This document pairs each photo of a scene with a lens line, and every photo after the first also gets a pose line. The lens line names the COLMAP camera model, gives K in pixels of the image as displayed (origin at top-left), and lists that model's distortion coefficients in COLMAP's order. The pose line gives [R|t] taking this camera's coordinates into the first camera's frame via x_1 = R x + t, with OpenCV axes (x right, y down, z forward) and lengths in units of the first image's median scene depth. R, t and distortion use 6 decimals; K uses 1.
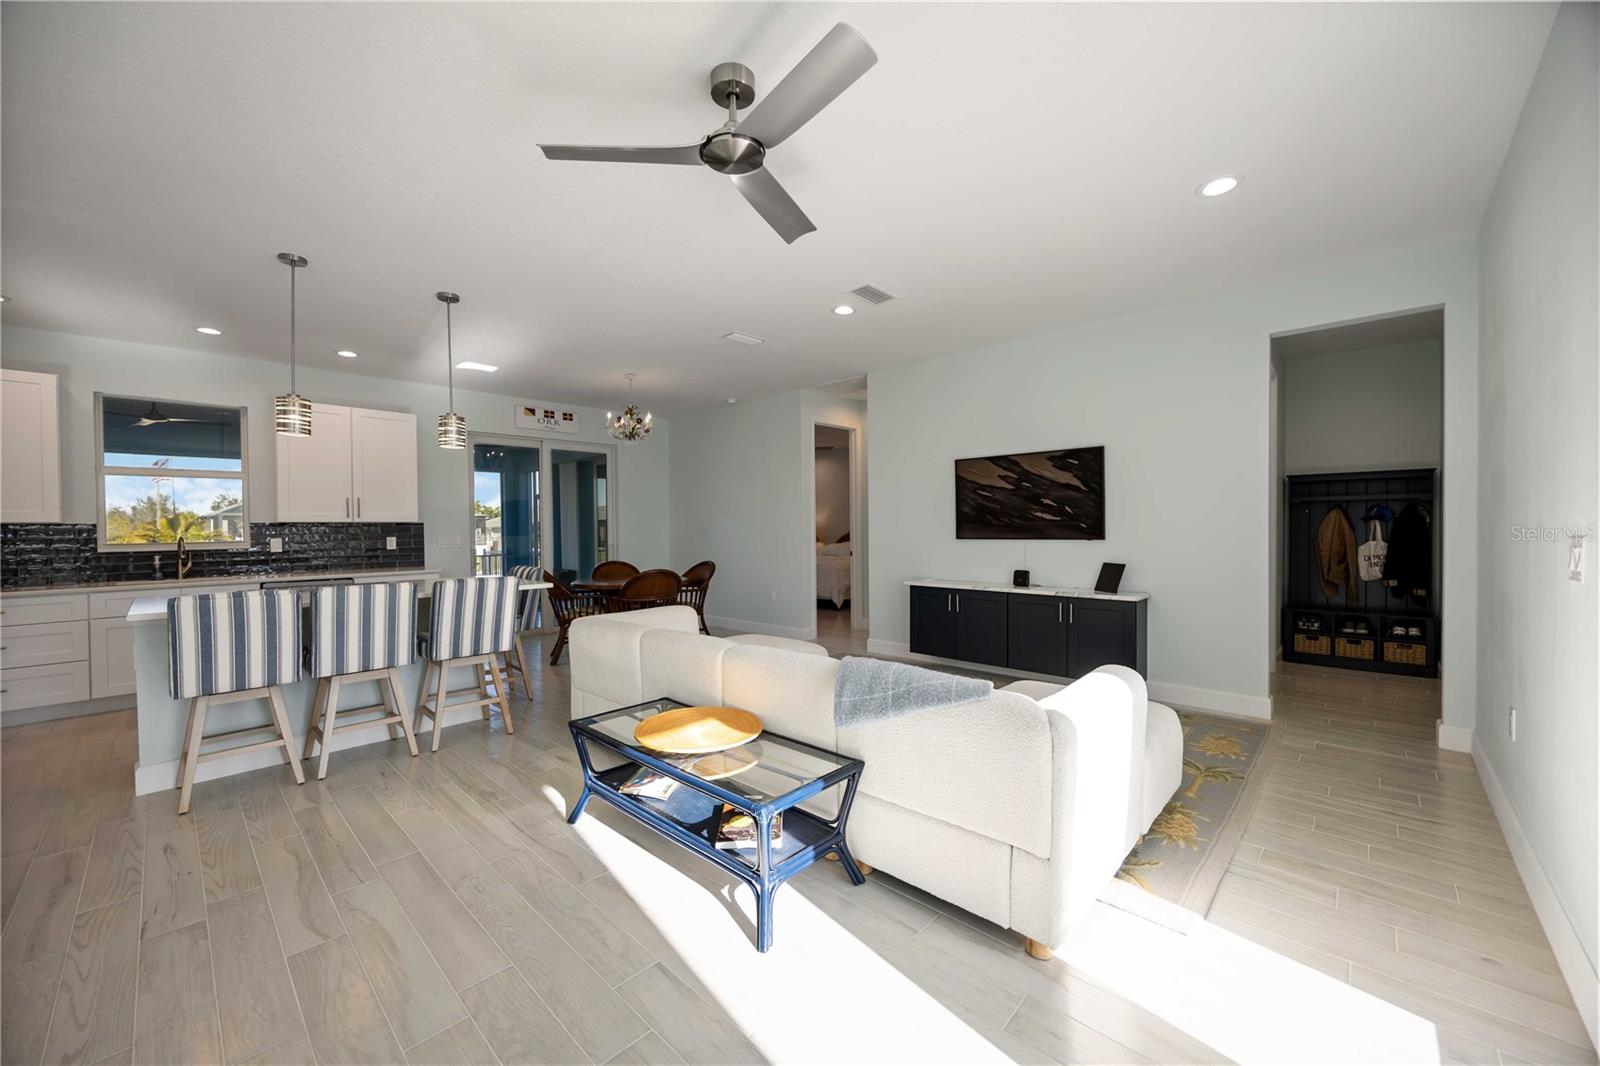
lens RADIAL K [[607.9, 0, 800.0], [0, 607.9, 533.0], [0, 0, 1]] dist [-0.002954, -0.000228]
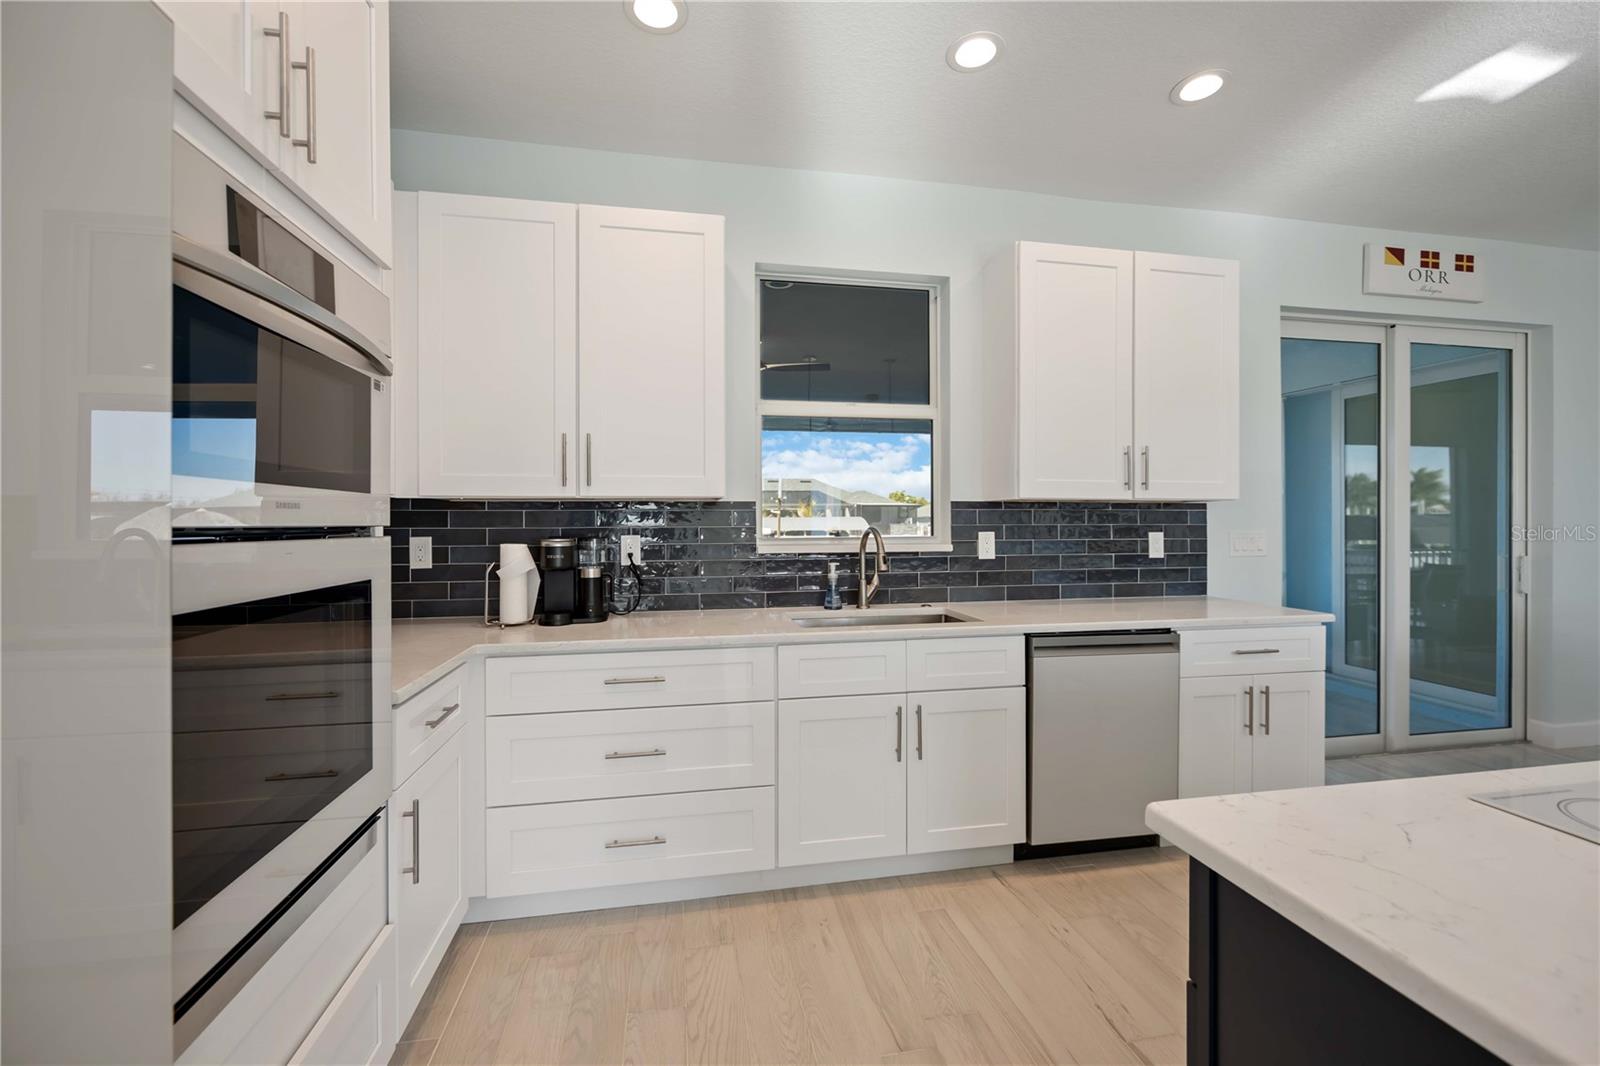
lens RADIAL K [[661.1, 0, 799.4], [0, 661.1, 522.5], [0, 0, 1]] dist [-0.000851, -0.000009]
pose [[0.818721, 0.013144, -0.574041, -0.746786], [-0.014520, 0.999892, 0.002185, 0.002205], [0.574008, 0.006546, 0.818824, 0.505064]]
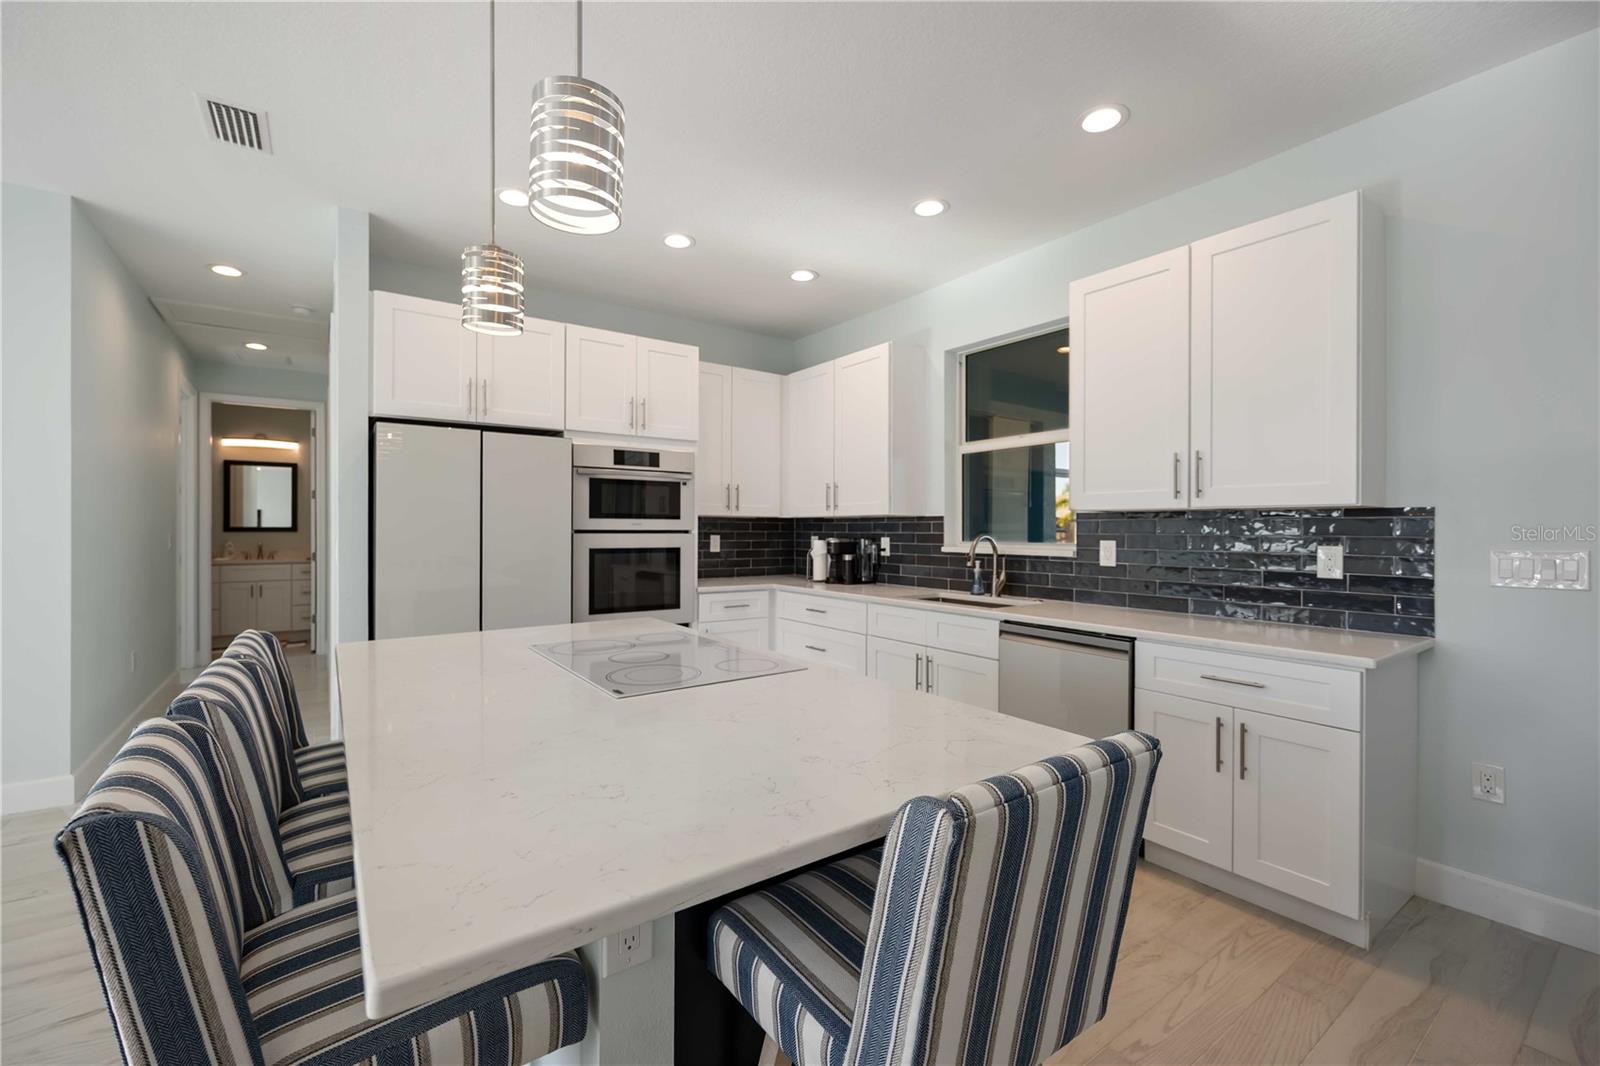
lens RADIAL K [[661.1, 0, 799.4], [0, 661.1, 522.5], [0, 0, 1]] dist [-0.000851, -0.000009]
pose [[-0.188071, 0.001174, -0.982155, -0.254119], [-0.012221, 0.999919, 0.003536, -0.006924], [0.982079, 0.012668, -0.188041, 0.929980]]
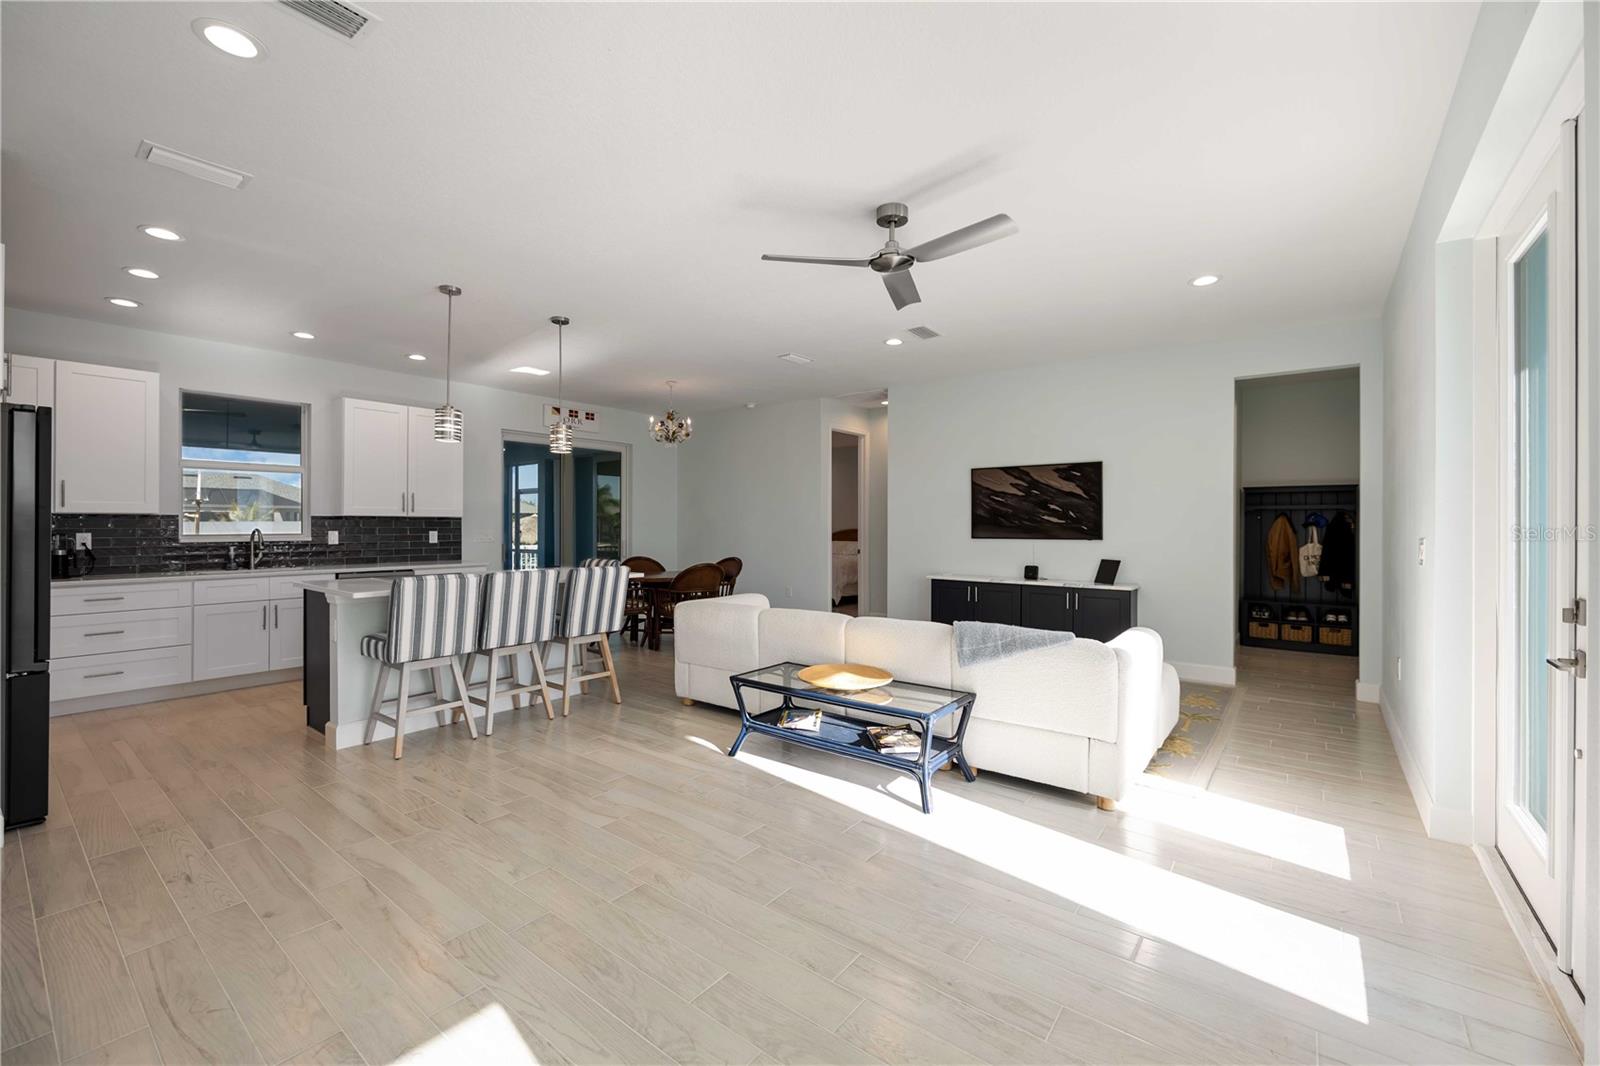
lens RADIAL K [[661.1, 0, 799.4], [0, 661.1, 522.5], [0, 0, 1]] dist [-0.000851, -0.000009]
pose [[0.995277, 0.012470, 0.096269, -0.201419], [-0.011030, 0.999819, -0.015479, 0.003295], [-0.096445, 0.014344, 0.995235, -0.218412]]
